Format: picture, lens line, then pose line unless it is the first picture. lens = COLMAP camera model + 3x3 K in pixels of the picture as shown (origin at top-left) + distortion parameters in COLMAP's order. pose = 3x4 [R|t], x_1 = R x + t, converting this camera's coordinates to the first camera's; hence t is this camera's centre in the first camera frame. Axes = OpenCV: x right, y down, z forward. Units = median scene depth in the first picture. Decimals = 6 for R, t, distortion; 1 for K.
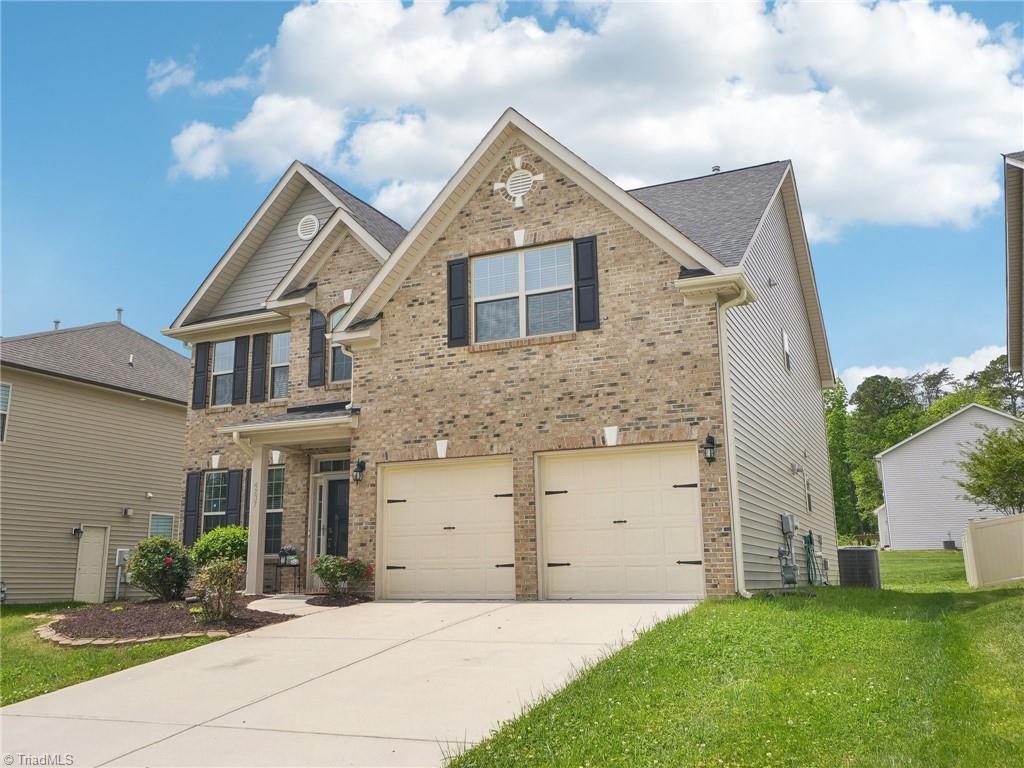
lens RADIAL K [[900.7, 0, 516.3], [0, 900.7, 379.3], [0, 0, 1]] dist [-0.018128, 0.002797]
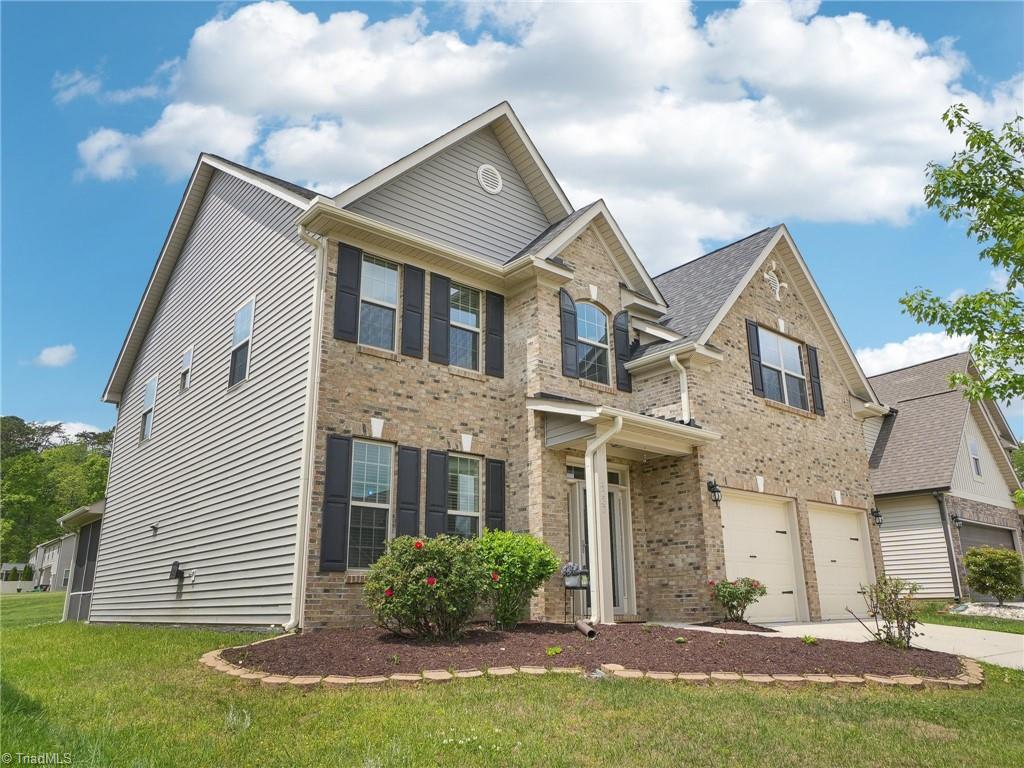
lens RADIAL K [[742.4, 0, 509.9], [0, 742.4, 384.0], [0, 0, 1]] dist [-0.006953, -0.001057]
pose [[0.416234, 0.265480, 0.869638, -1.012015], [-0.191190, 0.960598, -0.201738, 0.197478], [-0.888929, -0.082296, 0.450591, 0.855015]]
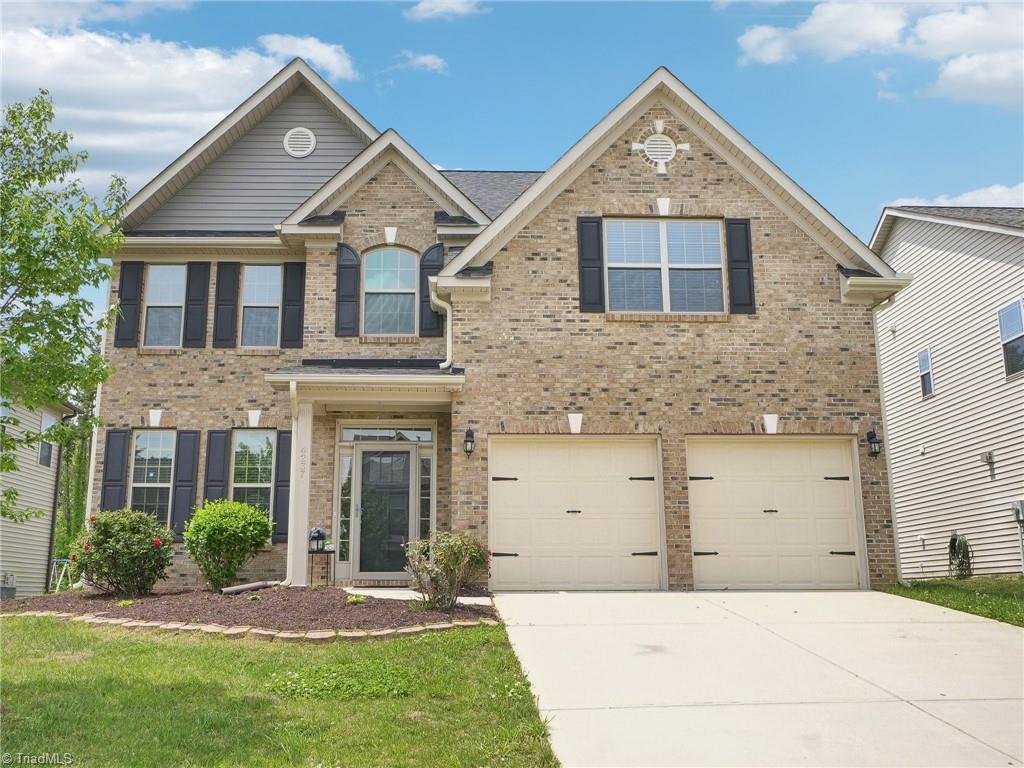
lens RADIAL K [[962.5, 0, 502.0], [0, 962.5, 384.4], [0, 0, 1]] dist [-0.000683, 0.000000]
pose [[0.889473, 0.101675, 0.445533, -0.567474], [-0.101859, 0.994519, -0.023605, 0.067466], [-0.445491, -0.024385, 0.894954, 0.170886]]
